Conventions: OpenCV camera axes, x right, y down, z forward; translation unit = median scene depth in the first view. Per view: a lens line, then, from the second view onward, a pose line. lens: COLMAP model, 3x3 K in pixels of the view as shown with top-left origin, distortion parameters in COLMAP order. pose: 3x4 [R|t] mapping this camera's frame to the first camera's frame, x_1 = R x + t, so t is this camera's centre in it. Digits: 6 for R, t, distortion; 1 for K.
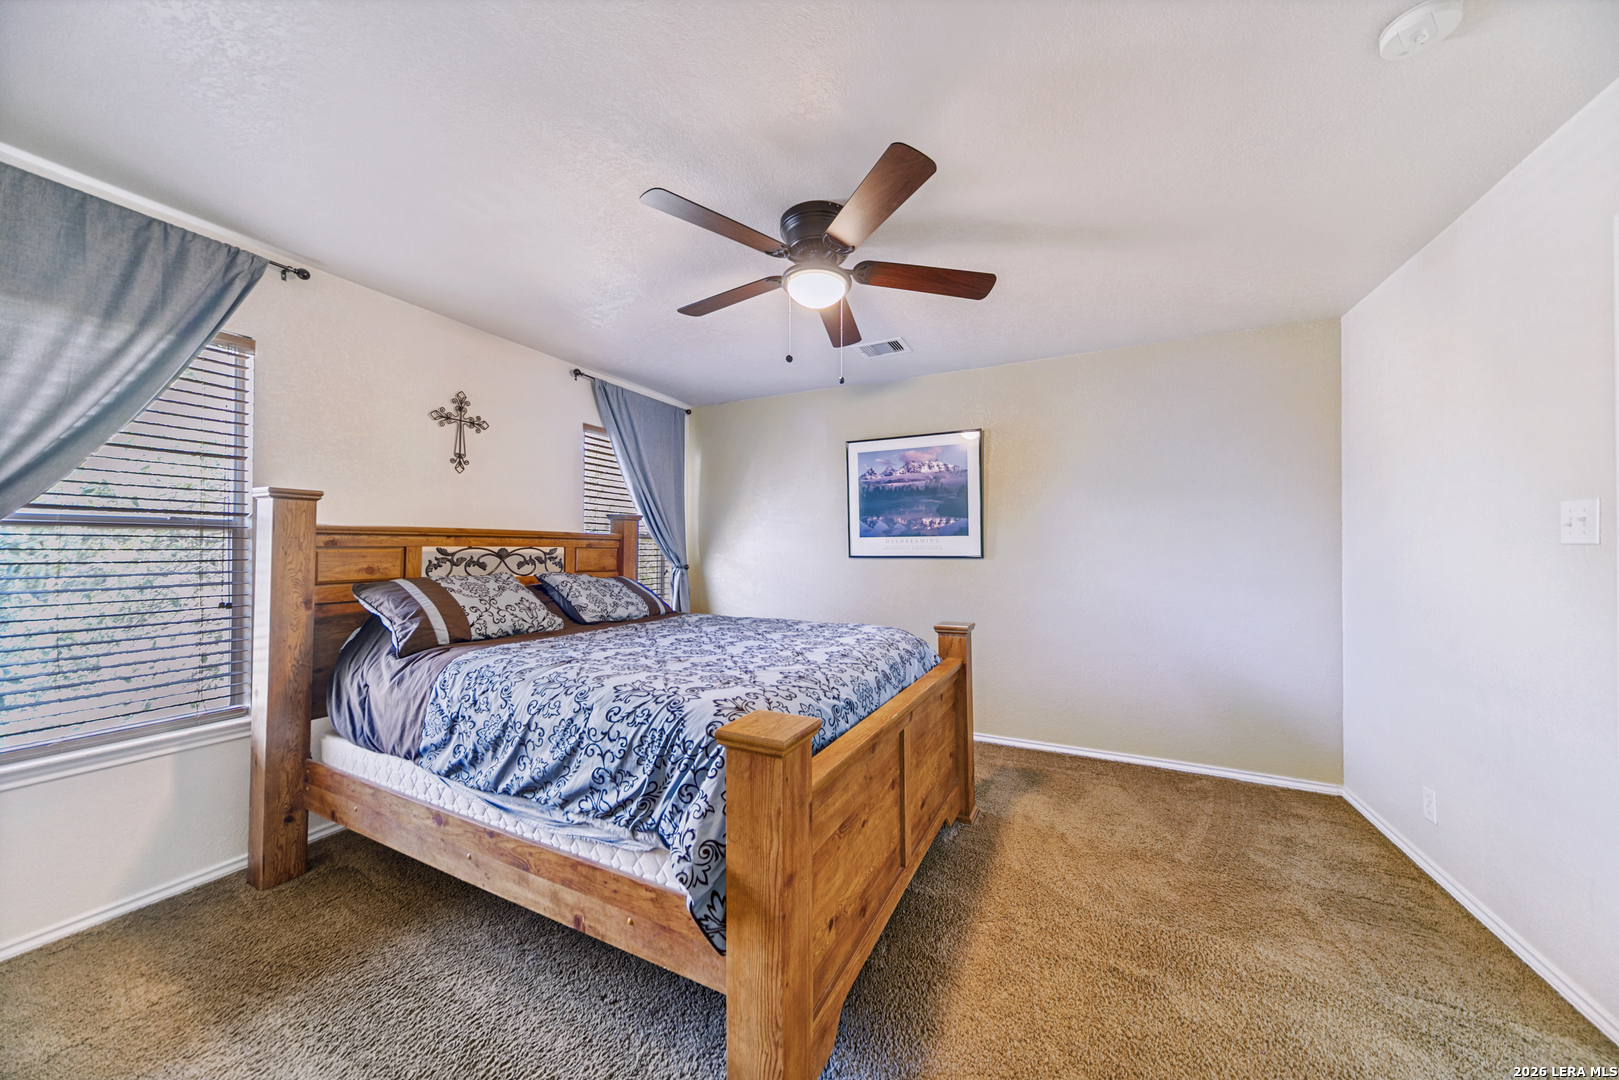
lens RADIAL K [[561.2, 0, 805.9], [0, 561.2, 537.5], [0, 0, 1]] dist [0.000678, -0.000001]
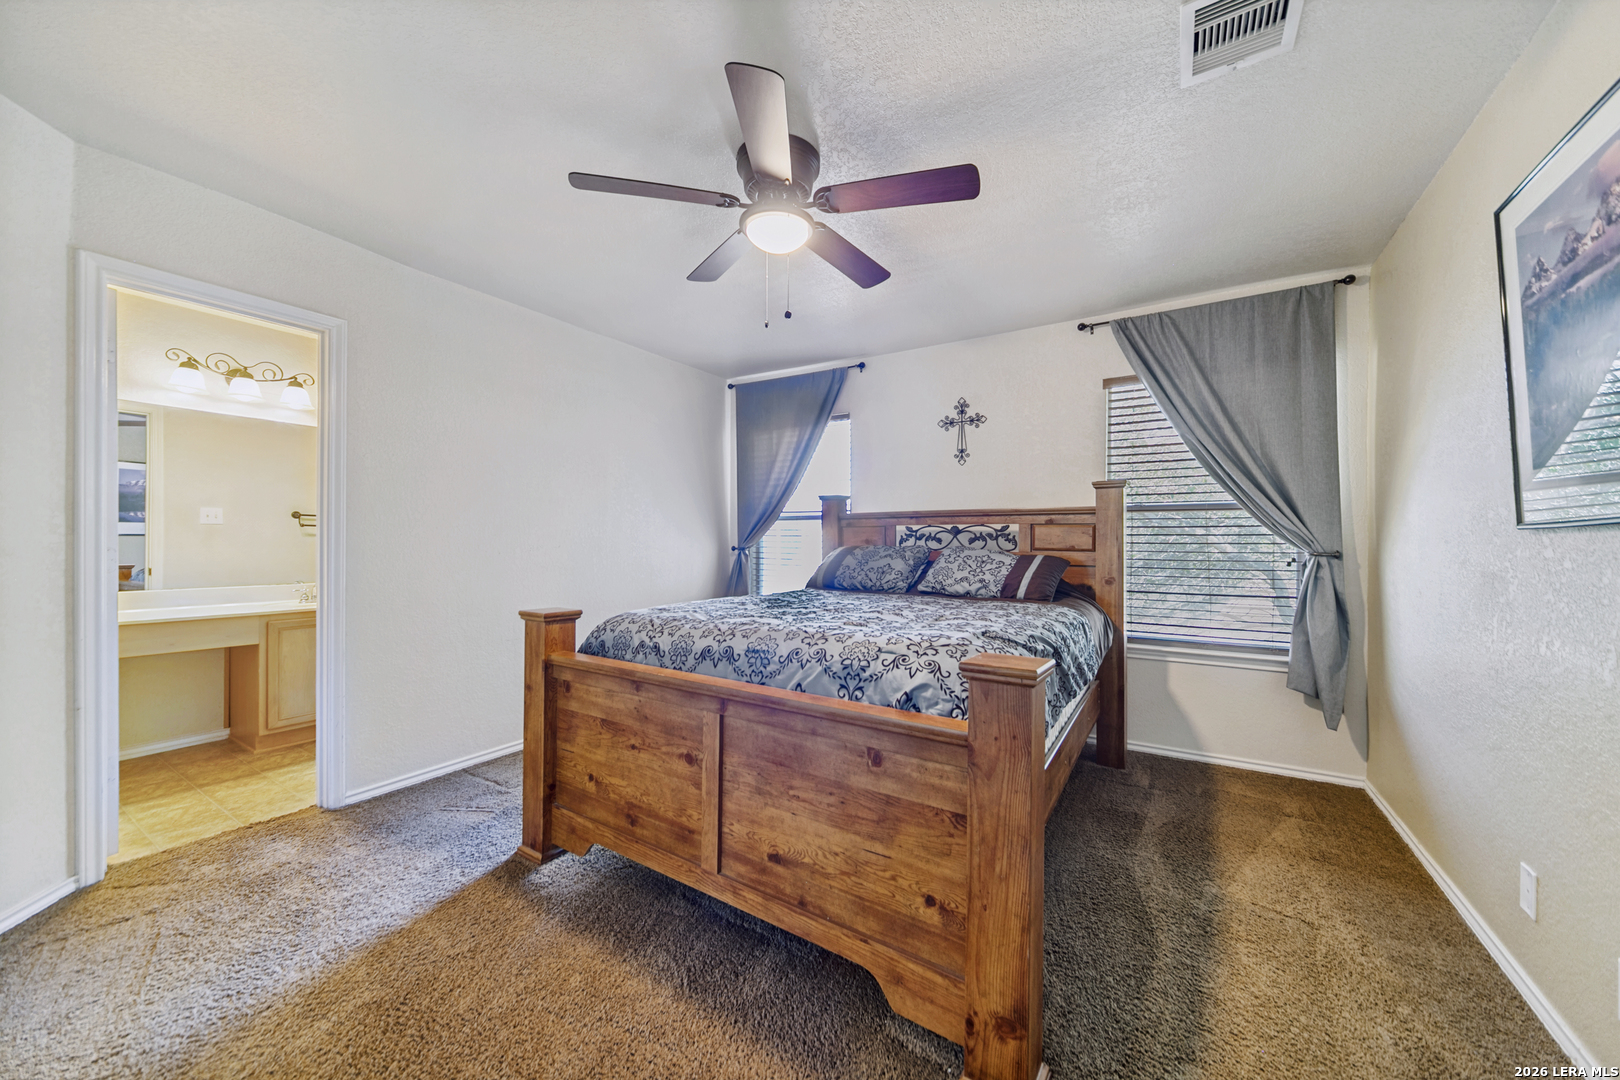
lens RADIAL K [[561.6, 0, 806.4], [0, 561.6, 537.5], [0, 0, 1]] dist [0.000678, -0.000001]
pose [[-0.099342, -0.004328, -0.995044, 0.630315], [0.019666, 0.999787, -0.006312, 0.043145], [0.994859, -0.020196, -0.099236, 0.787875]]
